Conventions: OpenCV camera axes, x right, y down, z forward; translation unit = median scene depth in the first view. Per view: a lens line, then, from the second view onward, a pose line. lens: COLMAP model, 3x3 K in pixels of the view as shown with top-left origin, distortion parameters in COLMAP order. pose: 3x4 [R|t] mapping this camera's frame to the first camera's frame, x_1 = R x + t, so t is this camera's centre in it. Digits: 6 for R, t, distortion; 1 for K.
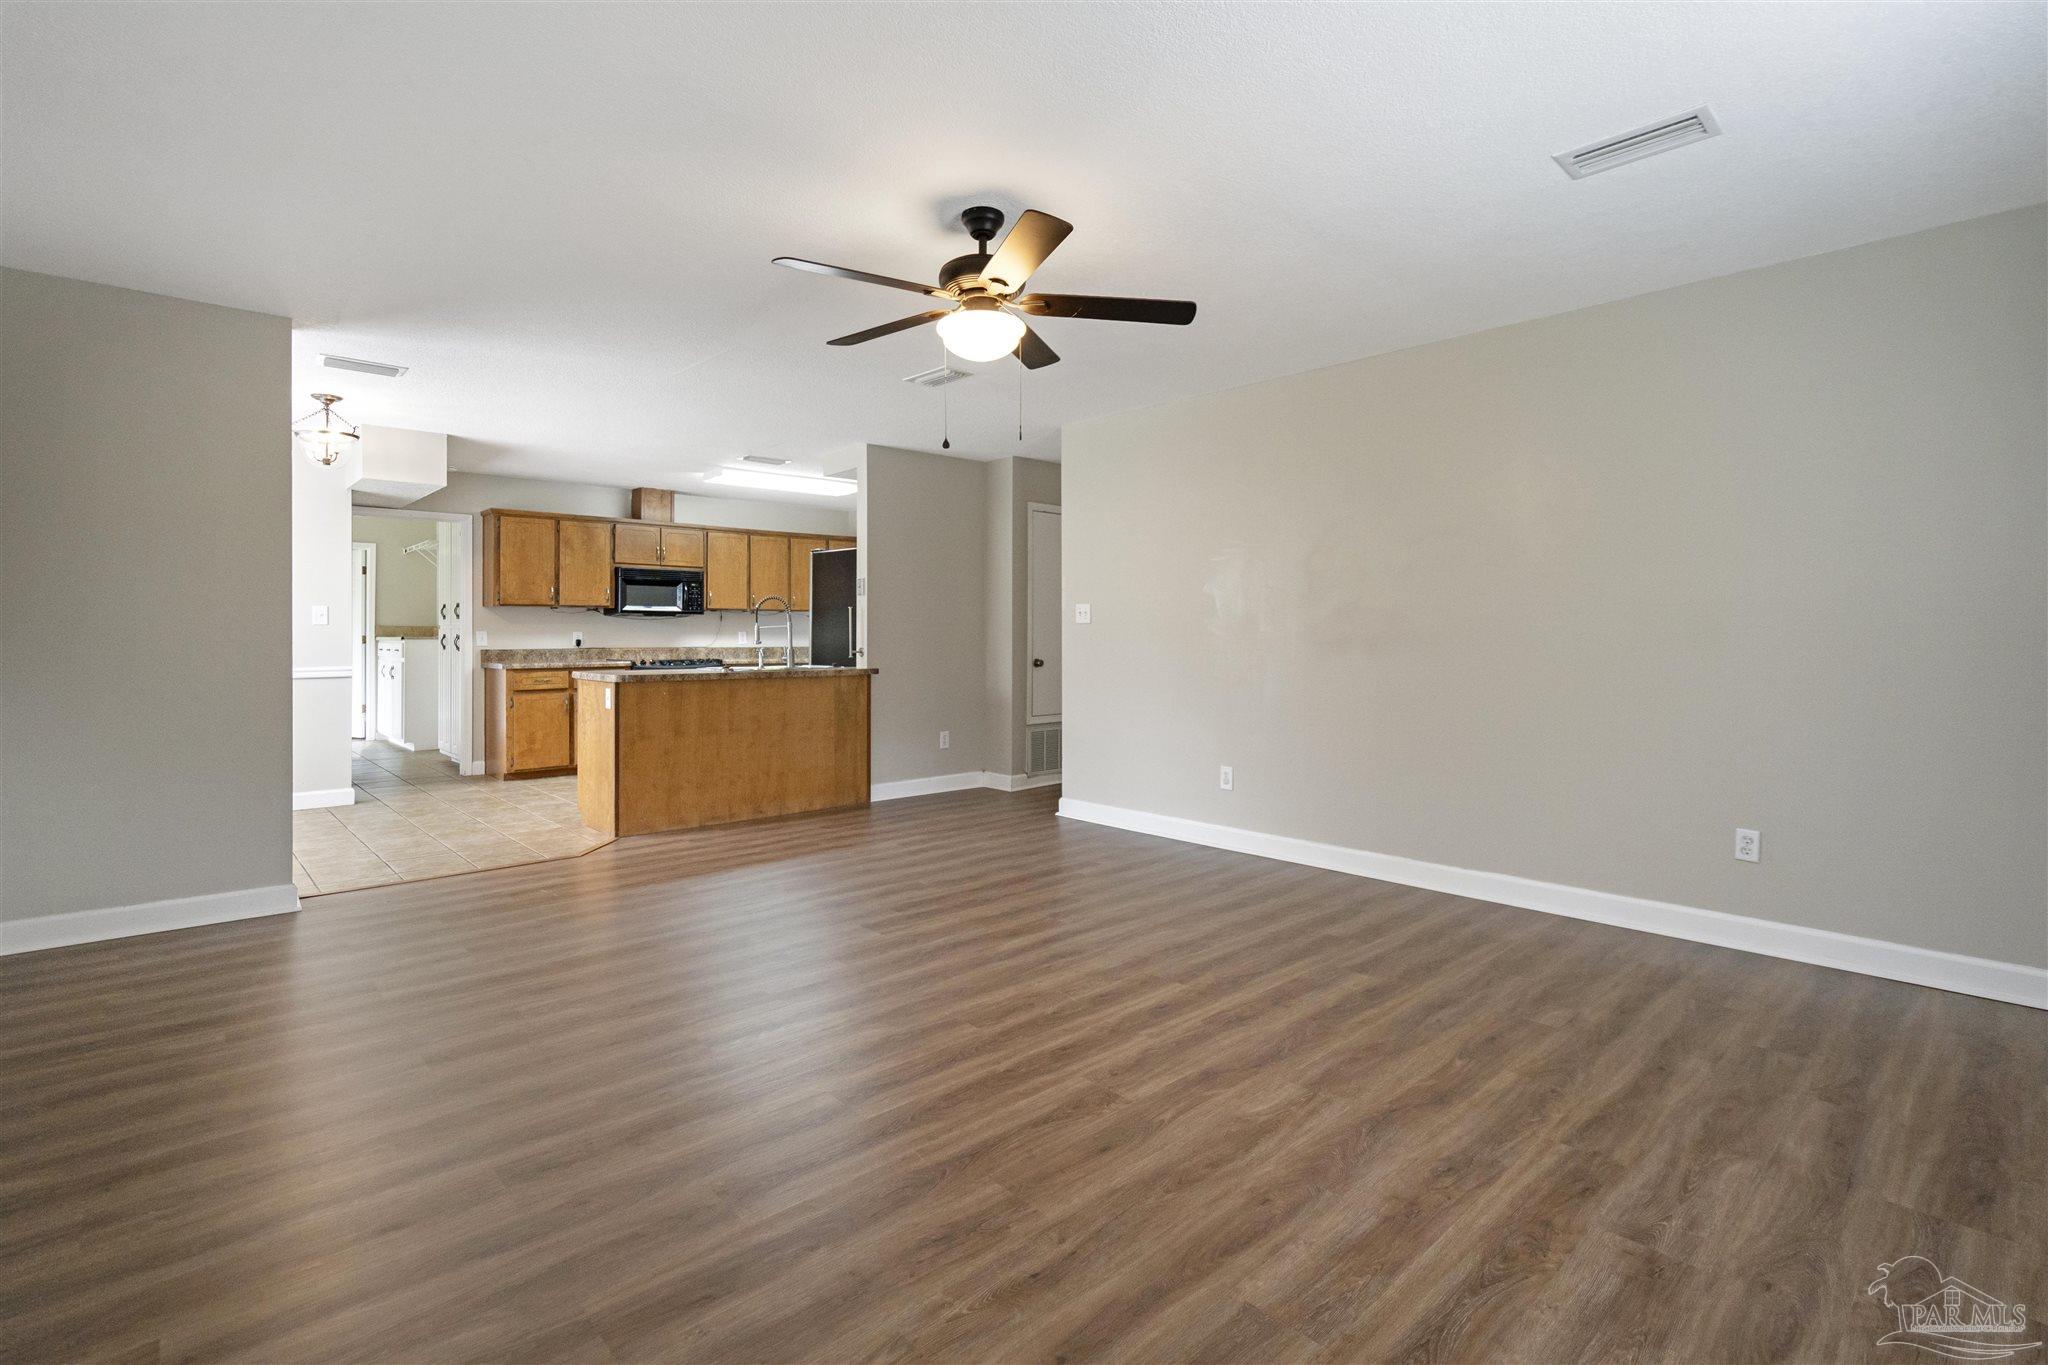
lens RADIAL K [[940.7, 0, 1017.1], [0, 940.7, 636.5], [0, 0, 1]] dist [-0.000602, 0.001171]
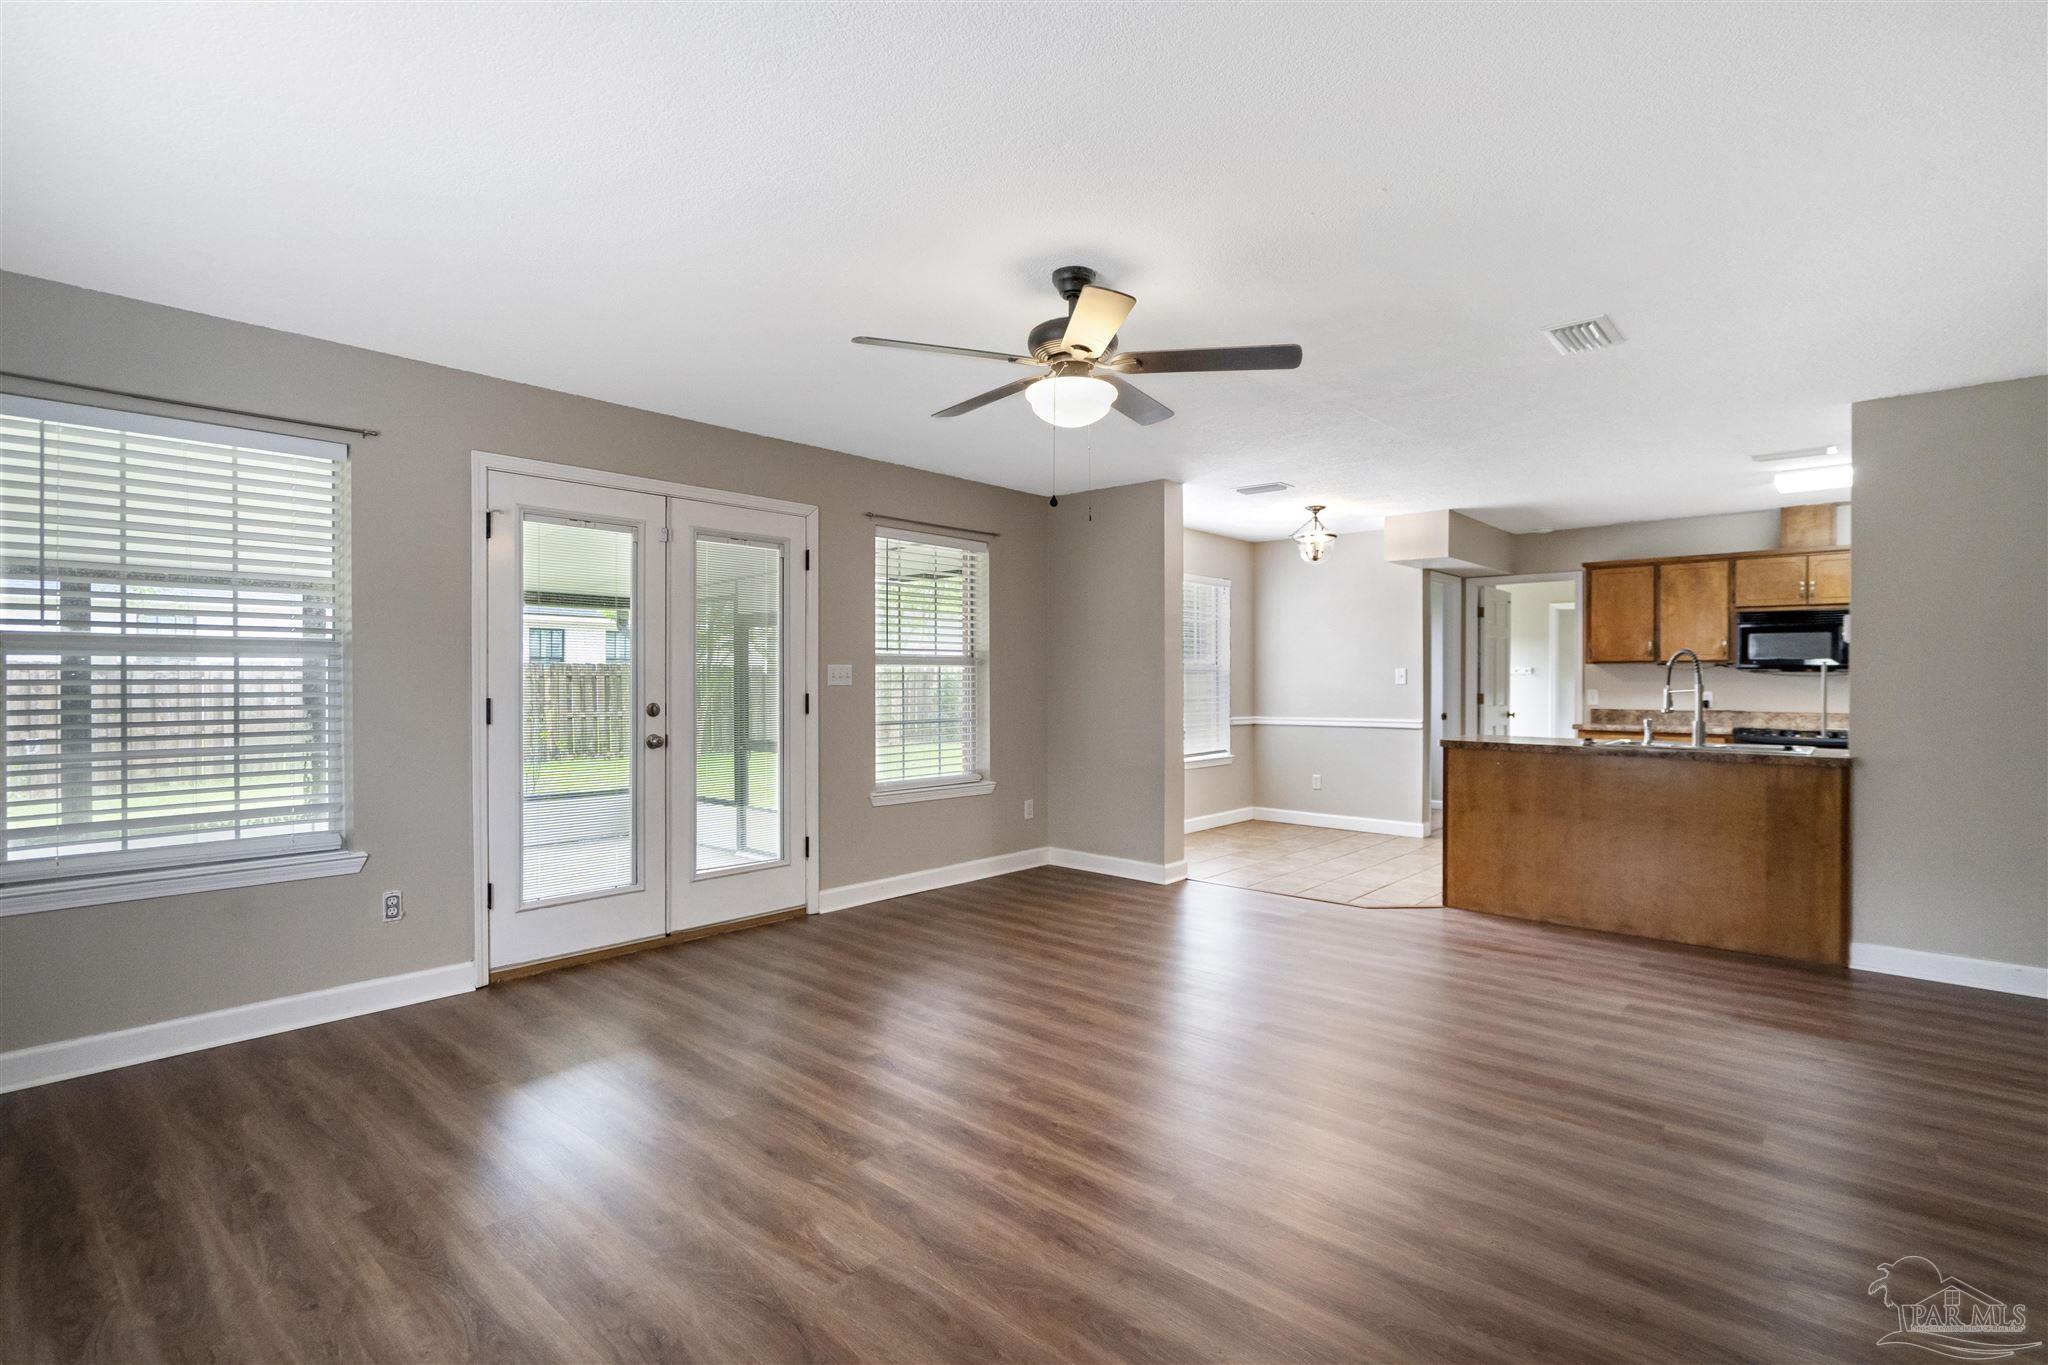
lens RADIAL K [[940.7, 0, 1013.0], [0, 940.7, 680.2], [0, 0, 1]] dist [-0.000602, 0.001171]
pose [[0.121502, 0.001242, -0.992590, 0.403553], [-0.007117, 0.999975, 0.000380, -0.014139], [0.992566, 0.007018, 0.121507, 0.360664]]
